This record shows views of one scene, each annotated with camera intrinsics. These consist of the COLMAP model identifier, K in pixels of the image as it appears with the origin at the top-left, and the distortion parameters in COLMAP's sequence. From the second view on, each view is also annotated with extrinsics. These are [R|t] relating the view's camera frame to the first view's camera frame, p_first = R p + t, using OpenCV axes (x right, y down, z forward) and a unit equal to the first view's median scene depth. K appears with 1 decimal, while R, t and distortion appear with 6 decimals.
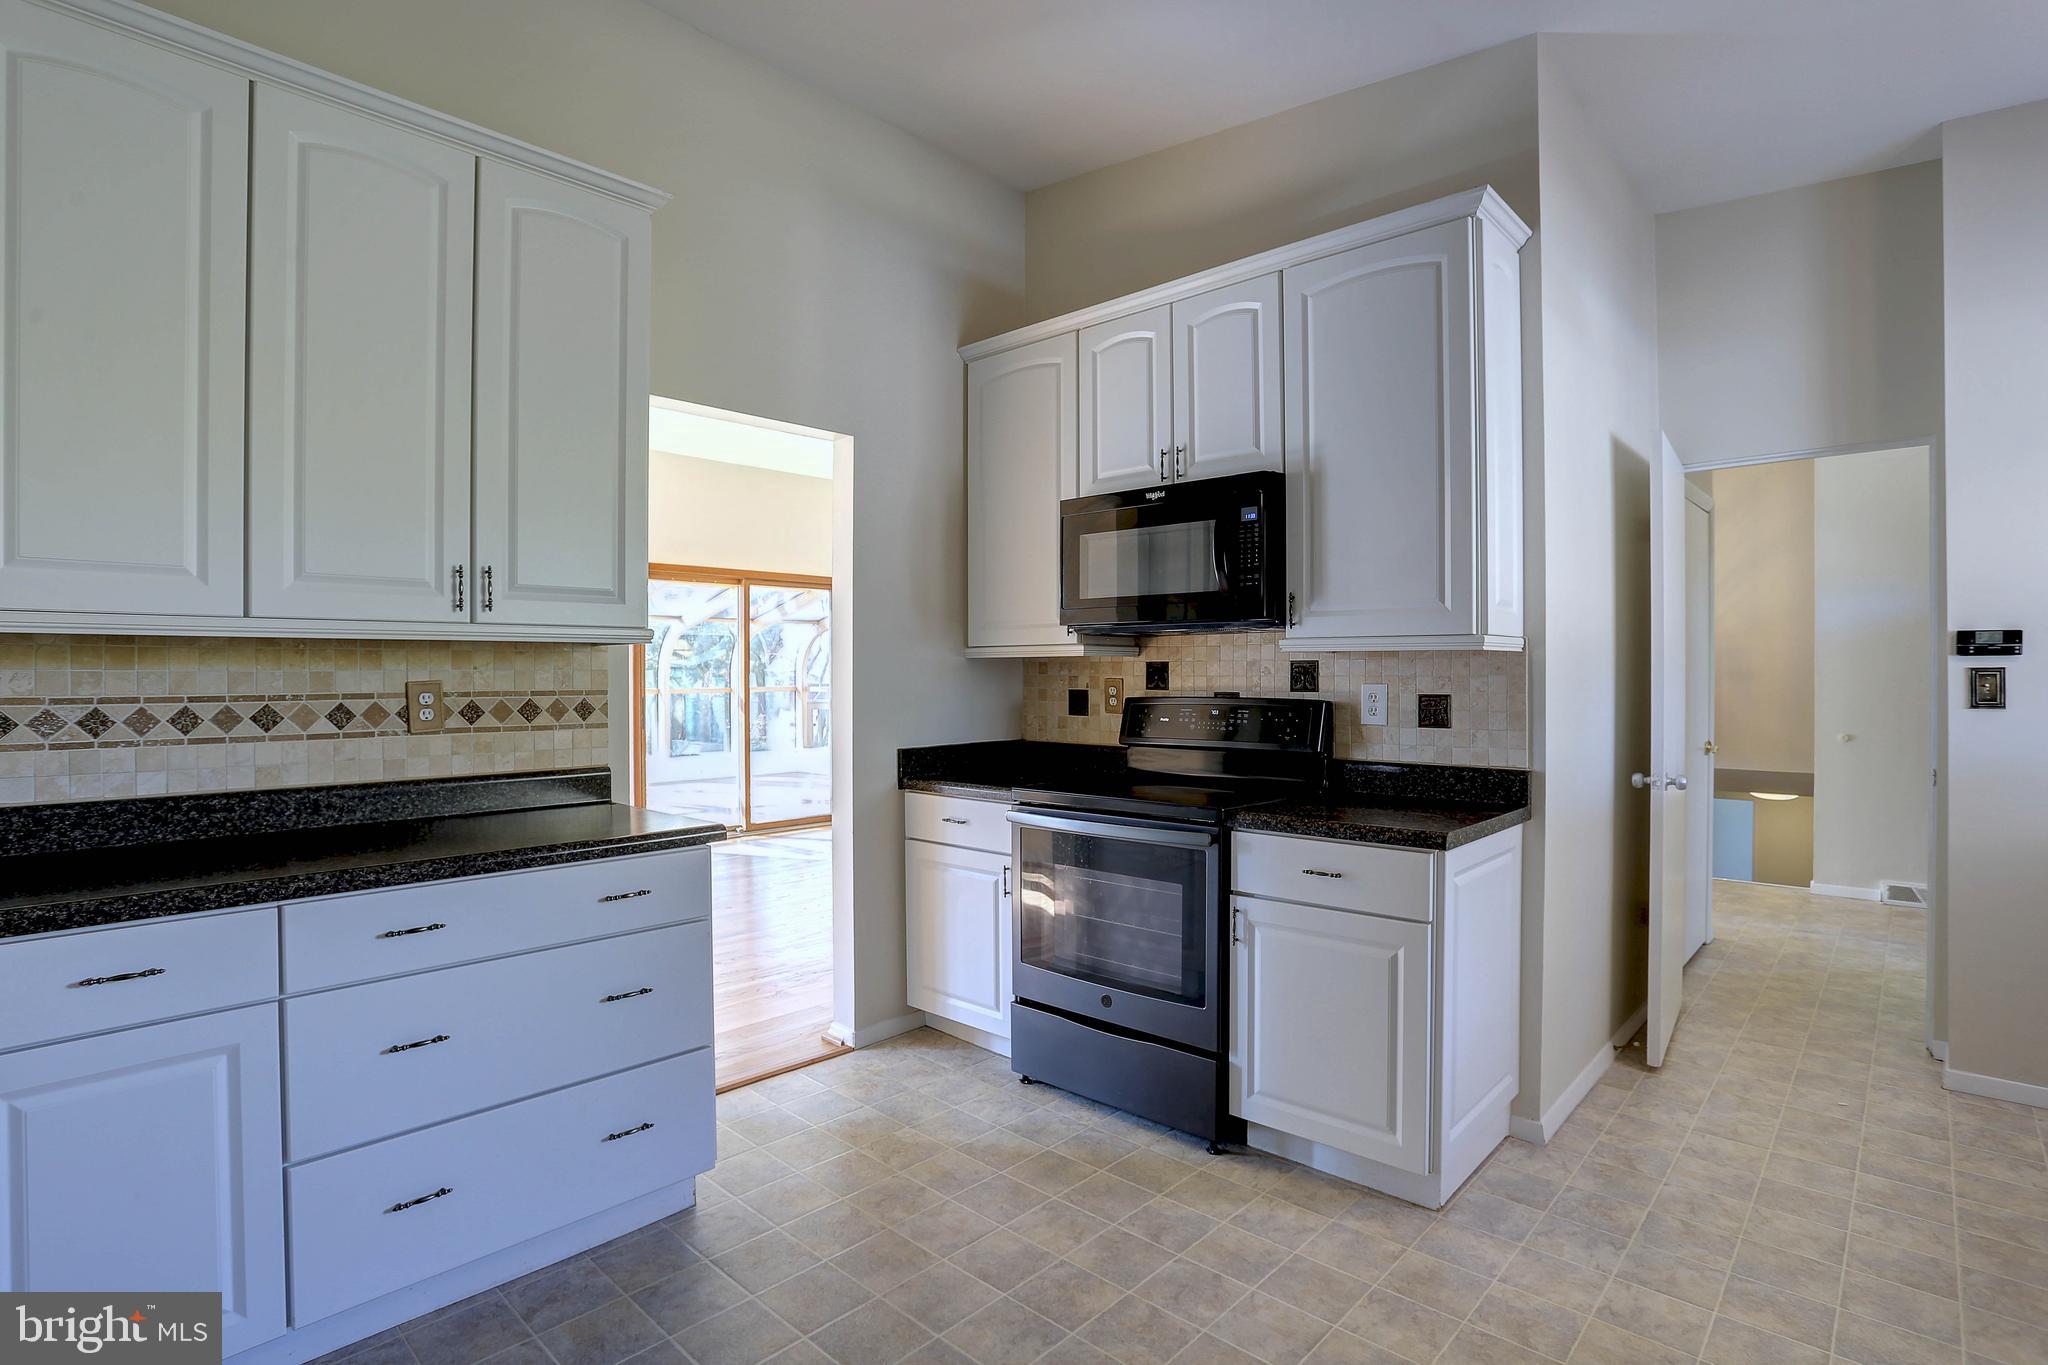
lens RADIAL K [[987.2, 0, 1029.5], [0, 987.2, 677.9], [0, 0, 1]] dist [-0.054157, 0.014960]
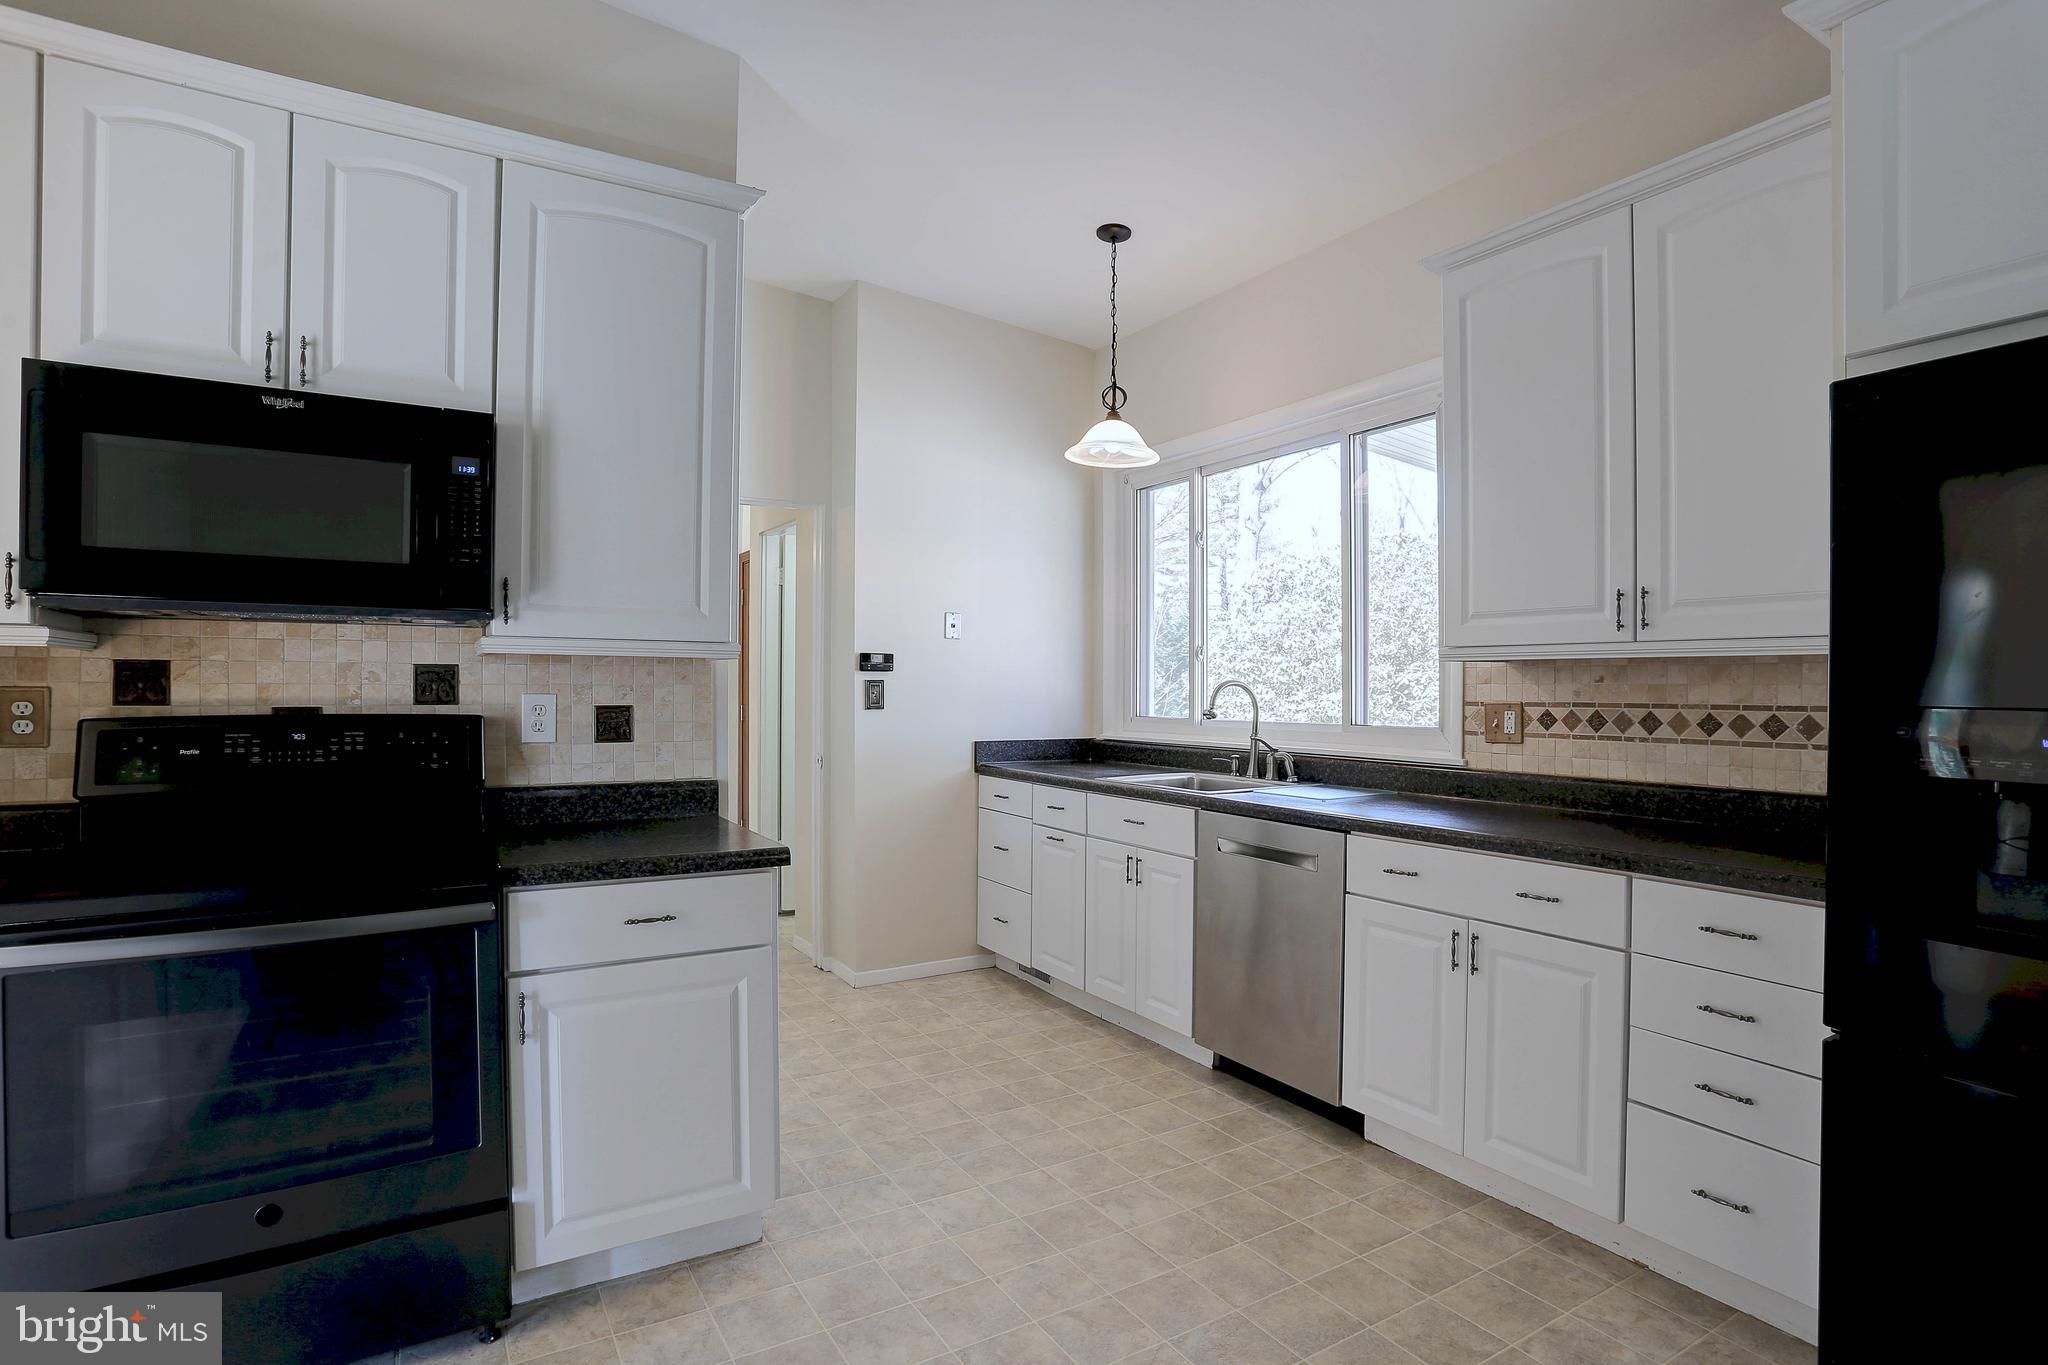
lens RADIAL K [[987.2, 0, 1031.7], [0, 987.2, 686.6], [0, 0, 1]] dist [-0.054157, 0.014960]
pose [[0.299360, 0.001332, 0.954139, -0.322542], [-0.001692, 0.999998, -0.000865, -0.000093], [-0.954139, -0.001355, 0.299362, 0.349066]]
